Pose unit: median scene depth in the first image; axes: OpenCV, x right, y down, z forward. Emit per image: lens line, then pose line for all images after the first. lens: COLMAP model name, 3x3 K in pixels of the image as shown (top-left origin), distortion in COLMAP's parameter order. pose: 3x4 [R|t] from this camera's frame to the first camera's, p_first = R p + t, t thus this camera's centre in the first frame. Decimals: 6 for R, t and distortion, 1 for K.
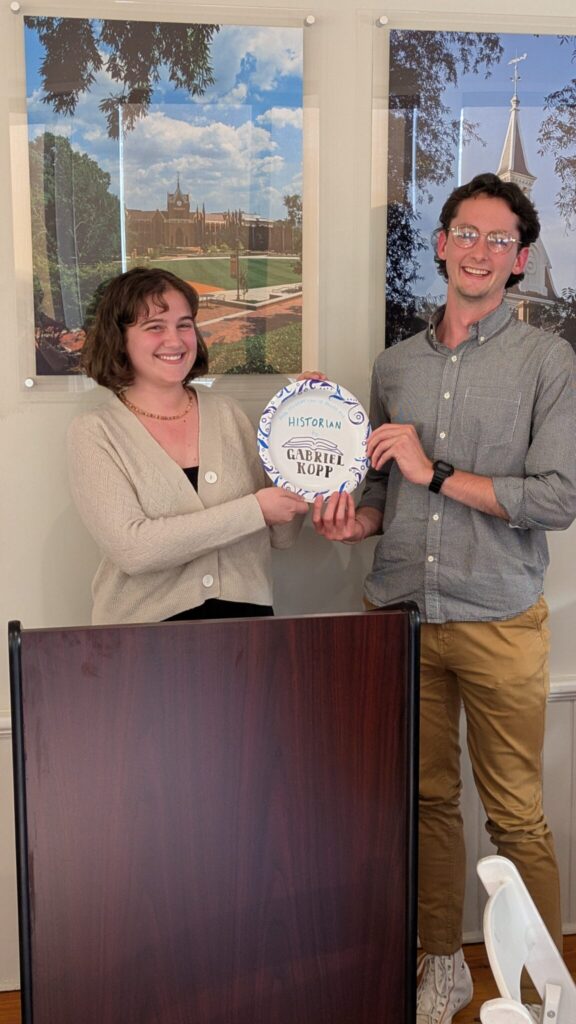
lens RADIAL K [[1331.7, 0, 279.8], [0, 1331.7, 513.6], [0, 0, 1]] dist [0.058133, 0.000000]
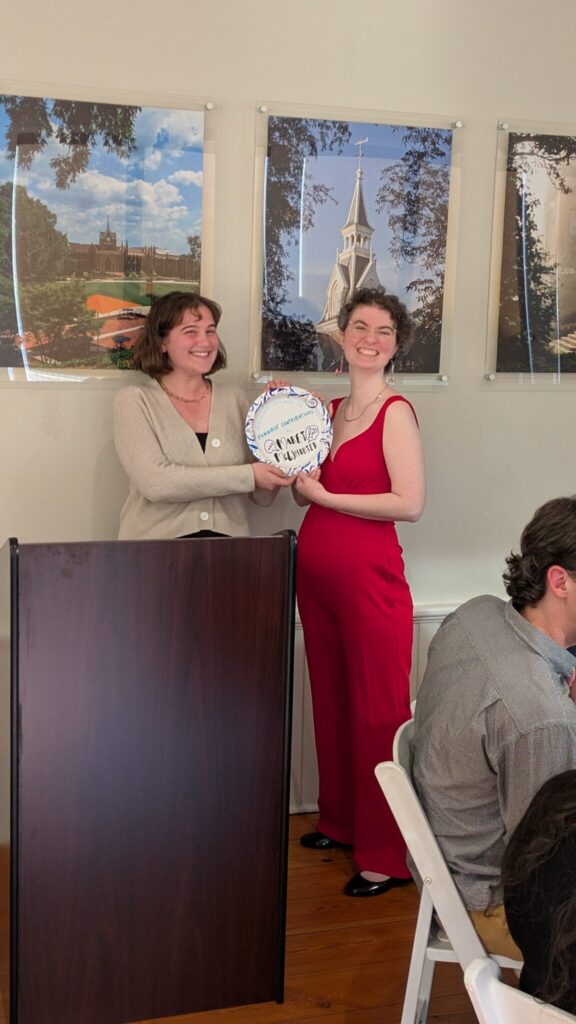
lens RADIAL K [[1331.7, 0, 278.2], [0, 1331.7, 517.2], [0, 0, 1]] dist [0.058133, 0.000000]
pose [[0.992260, 0.013475, 0.123441, -0.067644], [-0.014094, 0.999892, 0.004145, 0.033892], [-0.123372, -0.005853, 0.992343, -0.327712]]
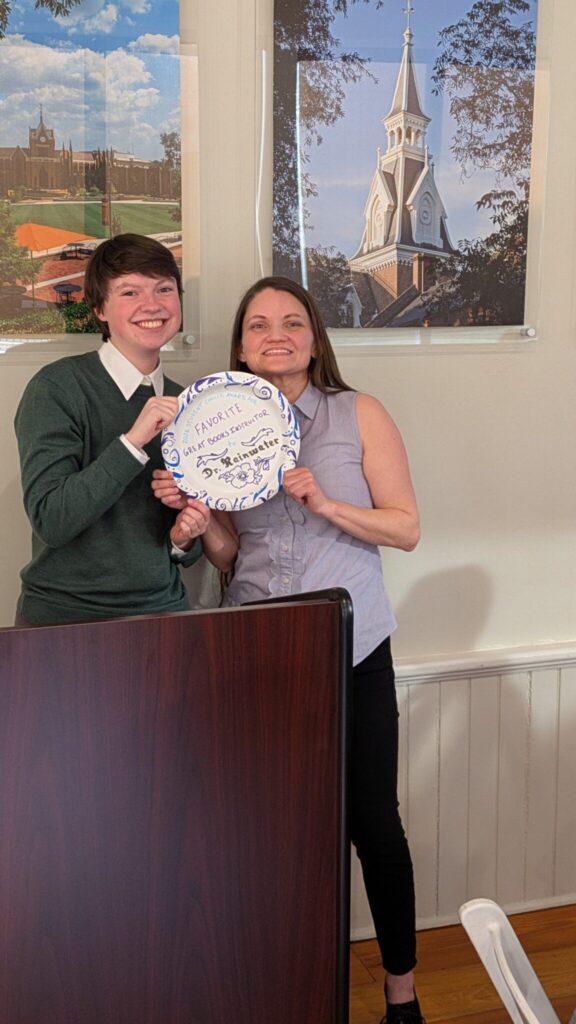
lens RADIAL K [[1331.7, 0, 271.1], [0, 1331.7, 506.9], [0, 0, 1]] dist [0.058133, 0.000000]
pose [[0.991290, -0.019816, 0.130201, -0.045257], [0.016521, 0.999517, 0.026337, -0.009664], [-0.130660, -0.023957, 0.991138, 0.093802]]
